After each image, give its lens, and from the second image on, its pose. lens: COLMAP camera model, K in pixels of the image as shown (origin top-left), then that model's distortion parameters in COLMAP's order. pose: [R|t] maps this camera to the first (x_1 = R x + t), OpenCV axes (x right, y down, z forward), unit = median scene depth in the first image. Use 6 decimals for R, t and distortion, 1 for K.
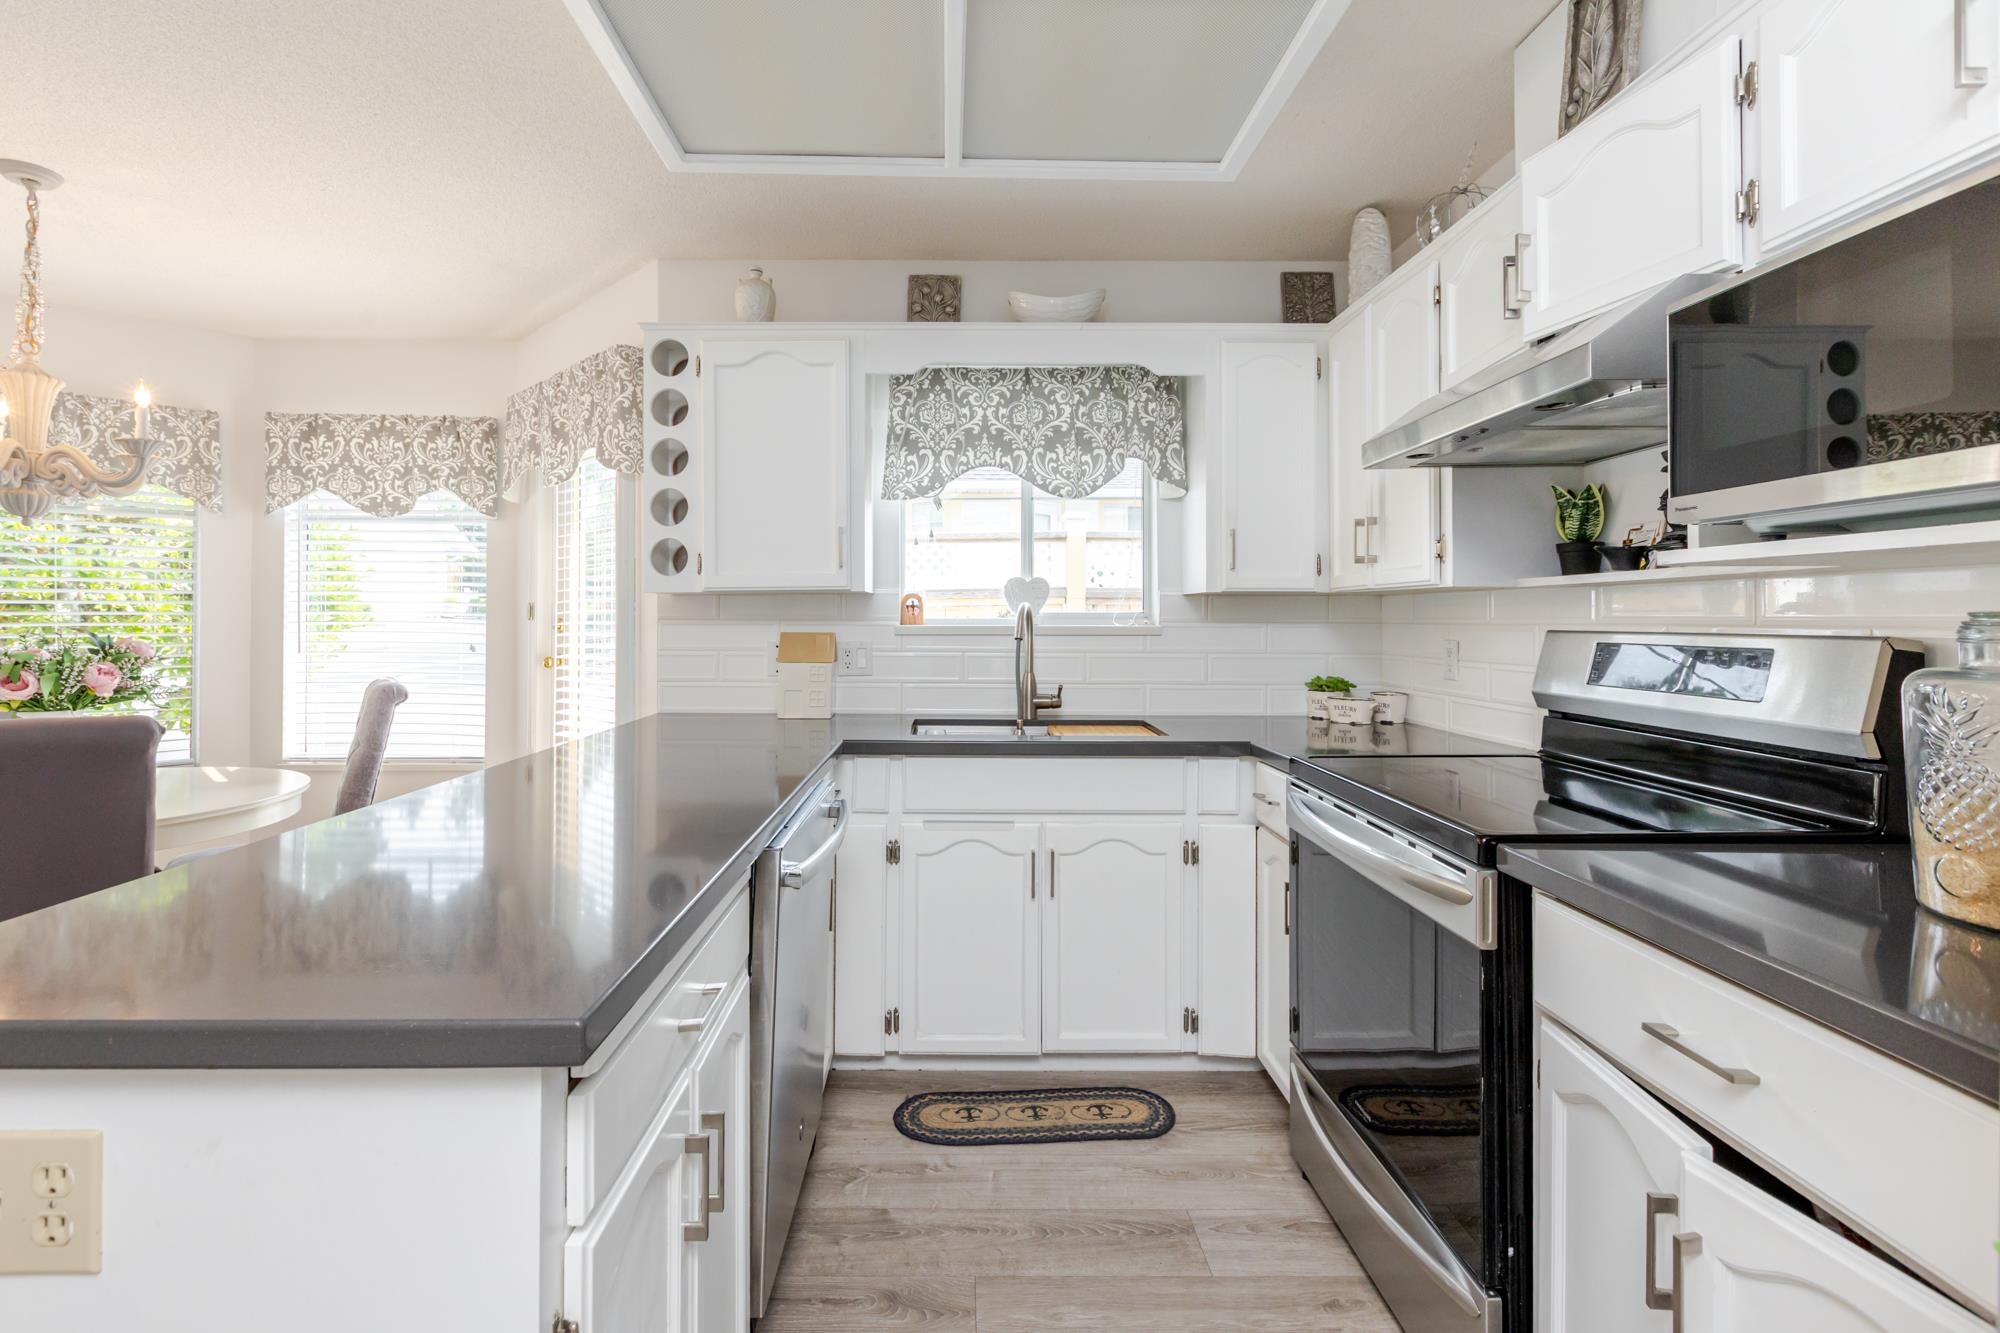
lens RADIAL K [[935.0, 0, 959.0], [0, 935.0, 599.6], [0, 0, 1]] dist [0.000204, 0.000136]
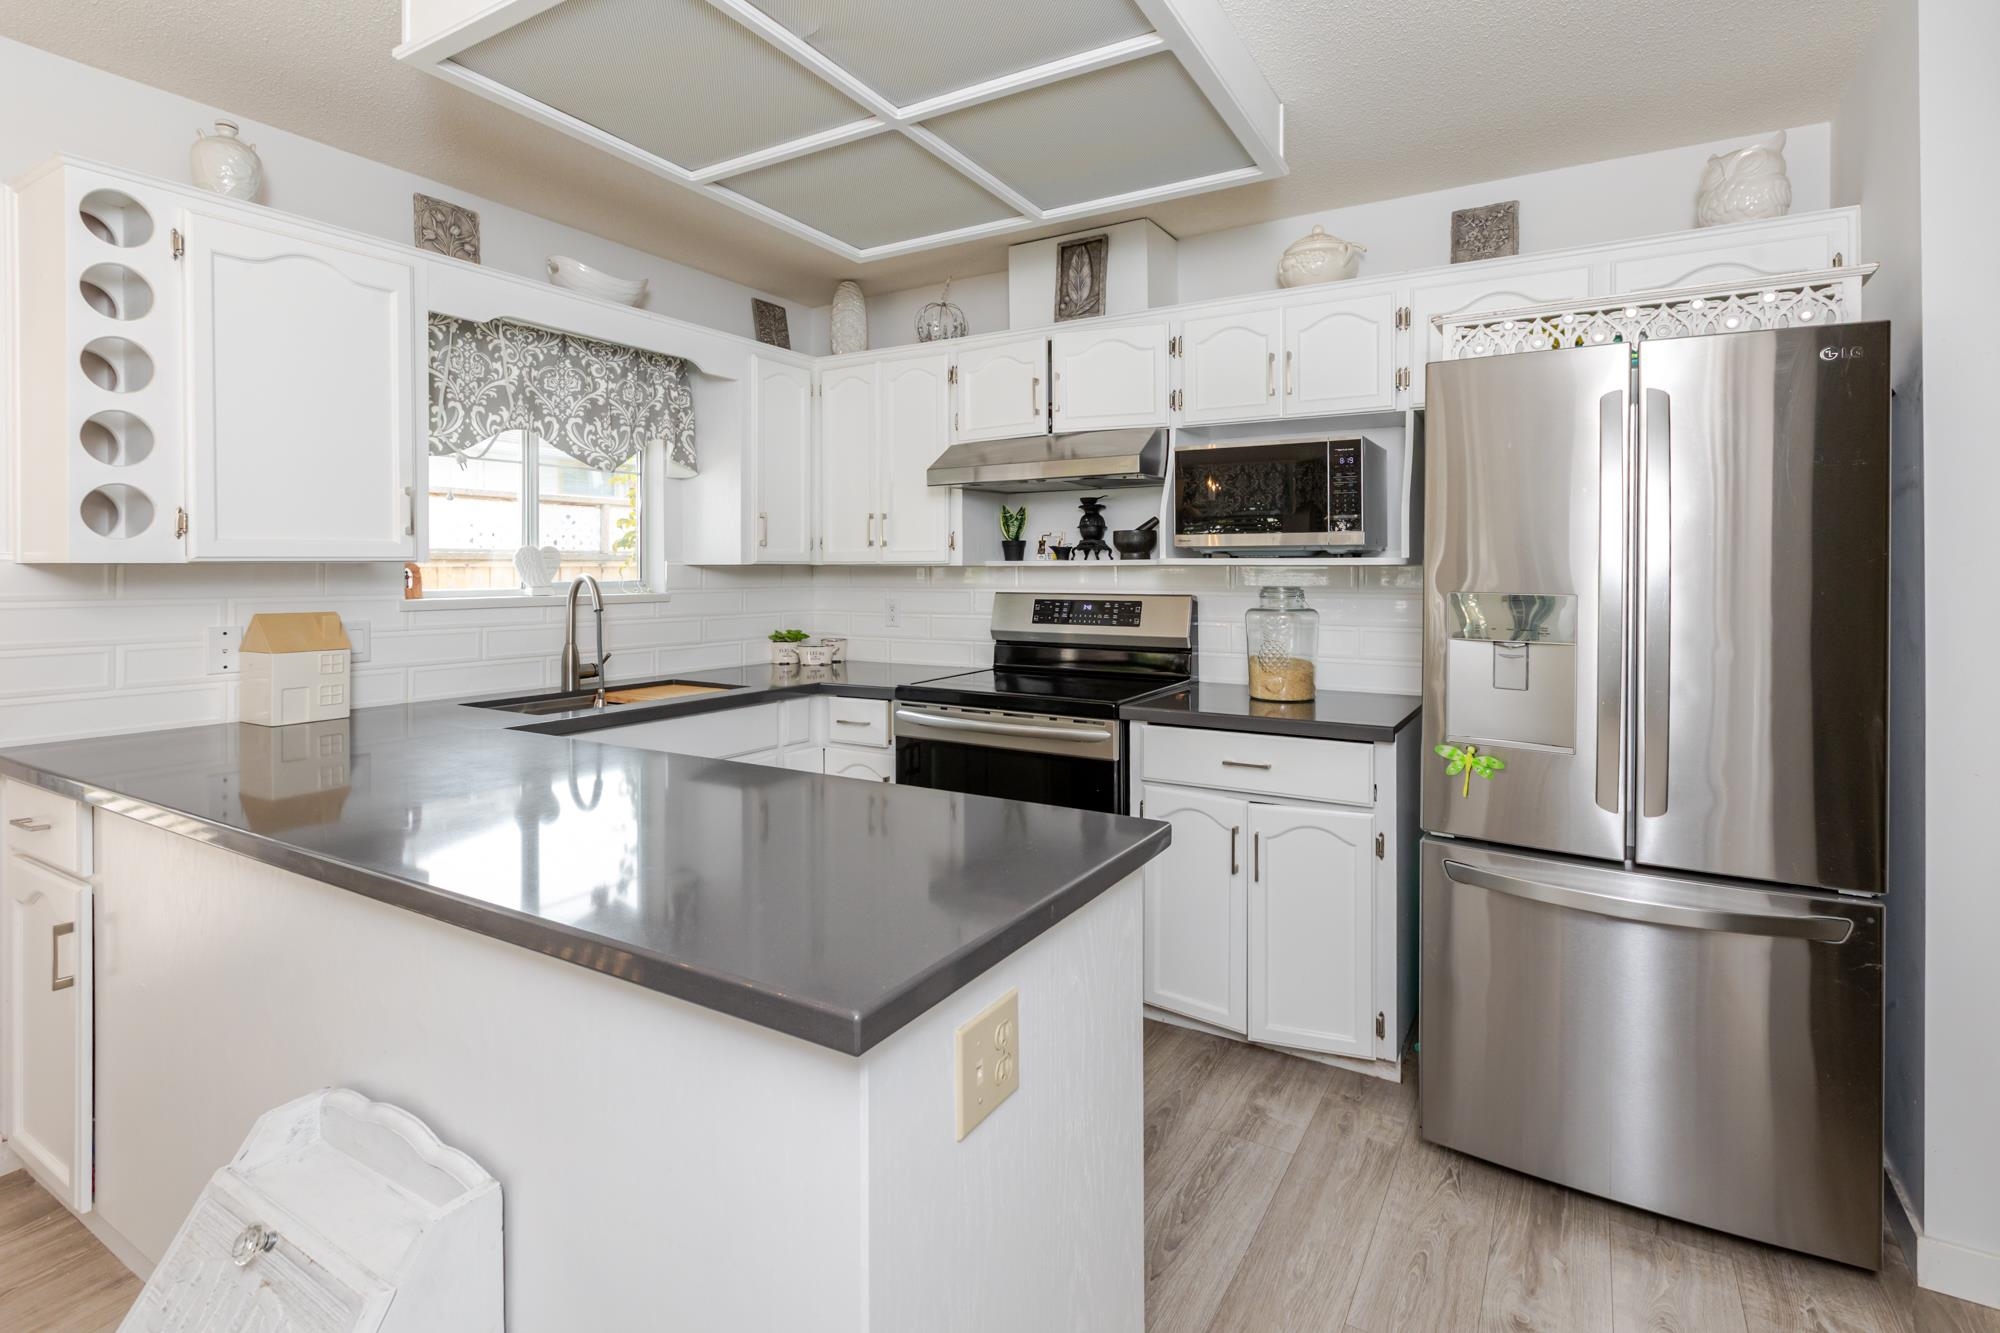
lens RADIAL K [[935.0, 0, 1038.0], [0, 935.0, 575.6], [0, 0, 1]] dist [0.000204, 0.000136]
pose [[0.508263, -0.007529, 0.861169, -0.535699], [-0.014032, 0.999757, 0.017022, -0.018368], [-0.861088, -0.020735, 0.508034, 0.066979]]
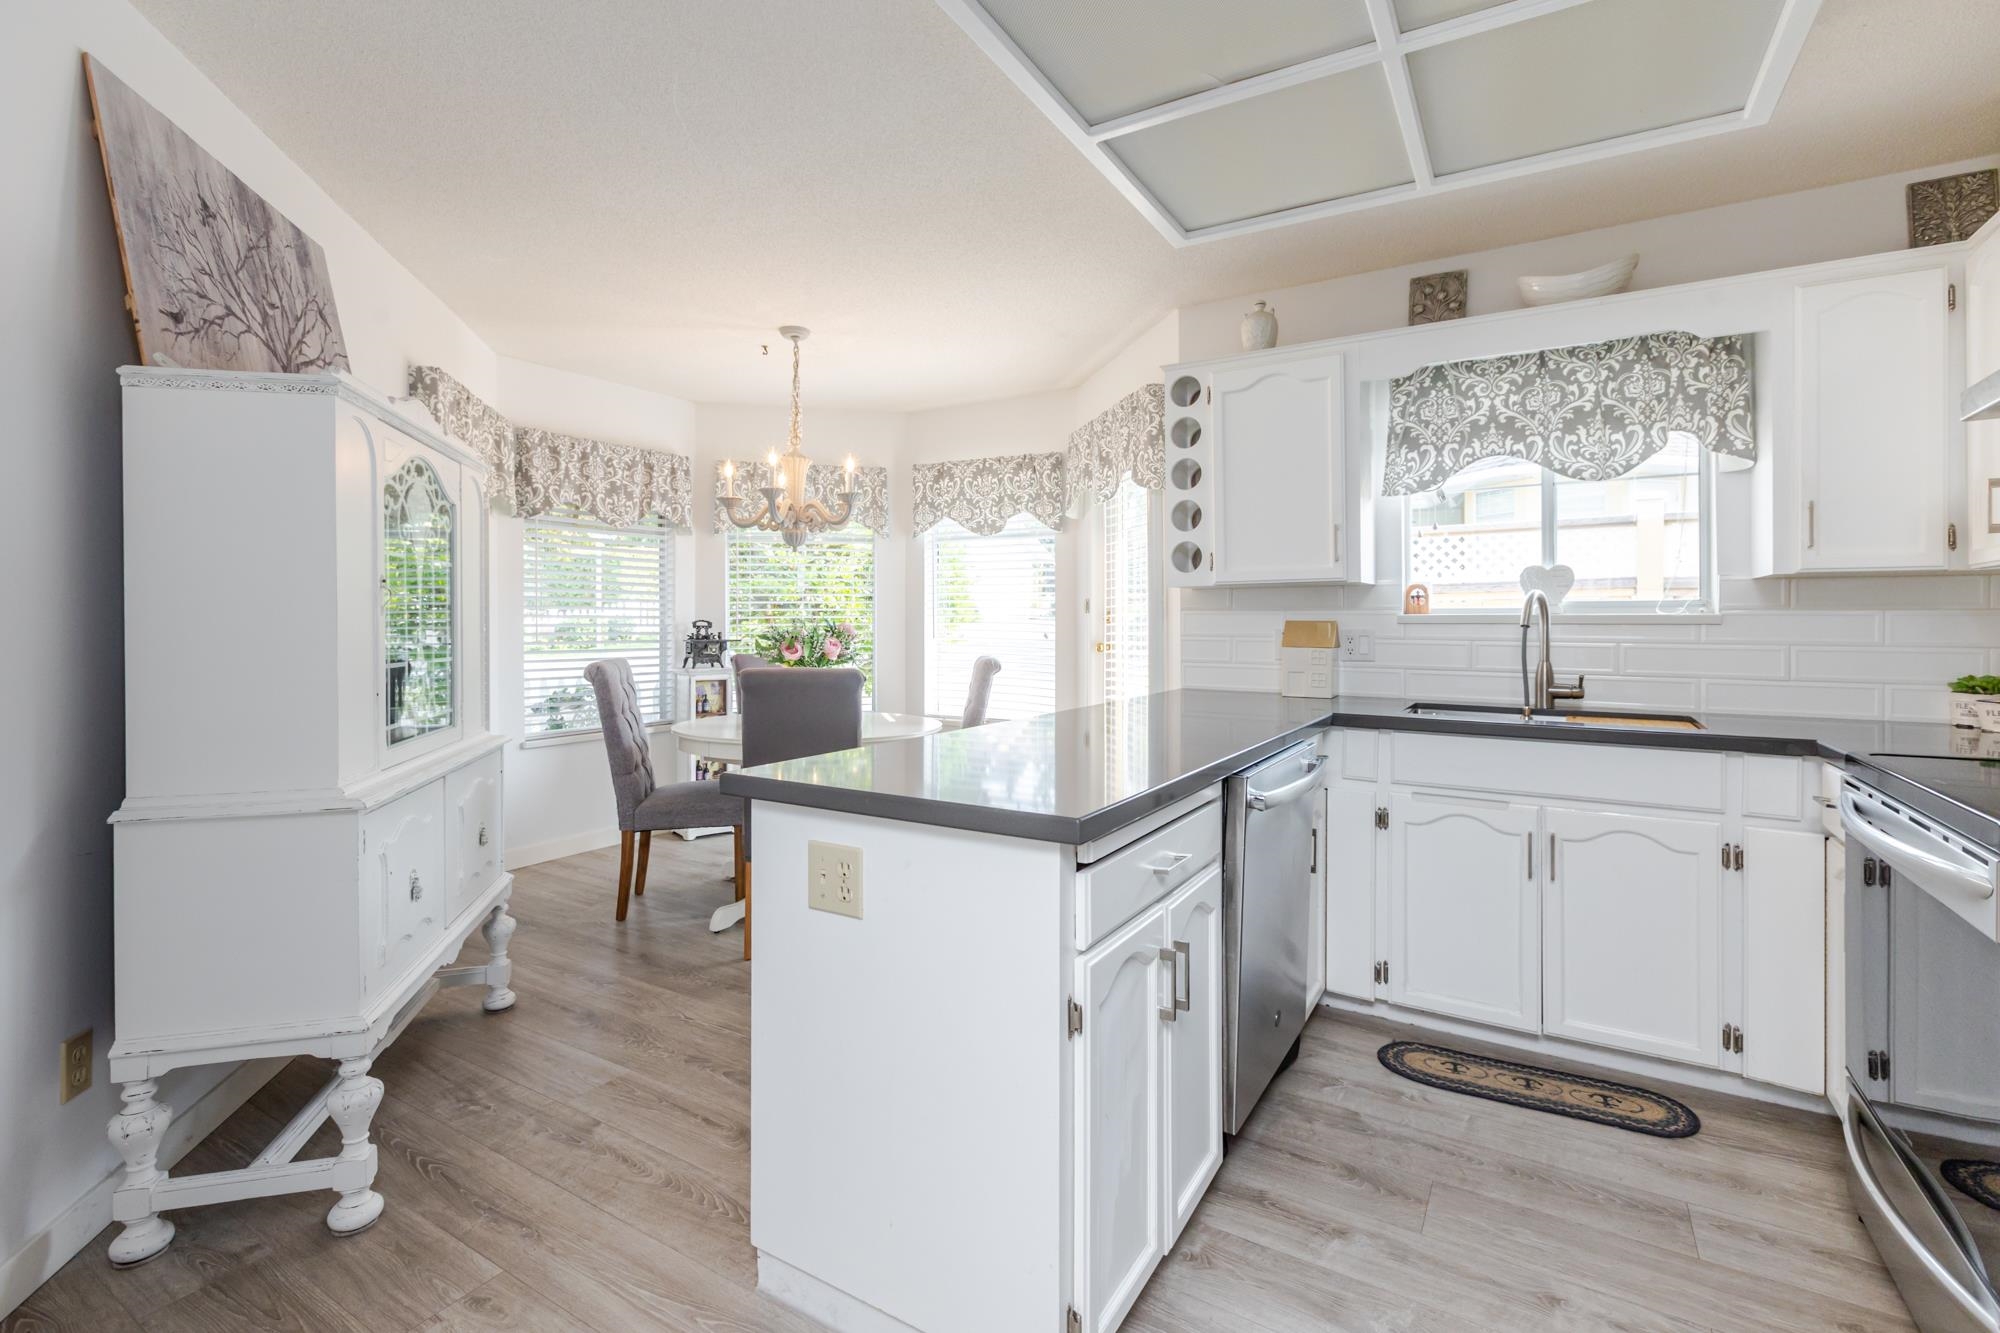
lens RADIAL K [[935.0, 0, 947.9], [0, 935.0, 608.1], [0, 0, 1]] dist [0.000204, 0.000136]
pose [[0.828259, -0.005999, -0.560313, 0.107561], [0.008087, 0.999967, 0.001248, 0.015879], [0.560287, -0.005565, 0.828280, -0.166394]]
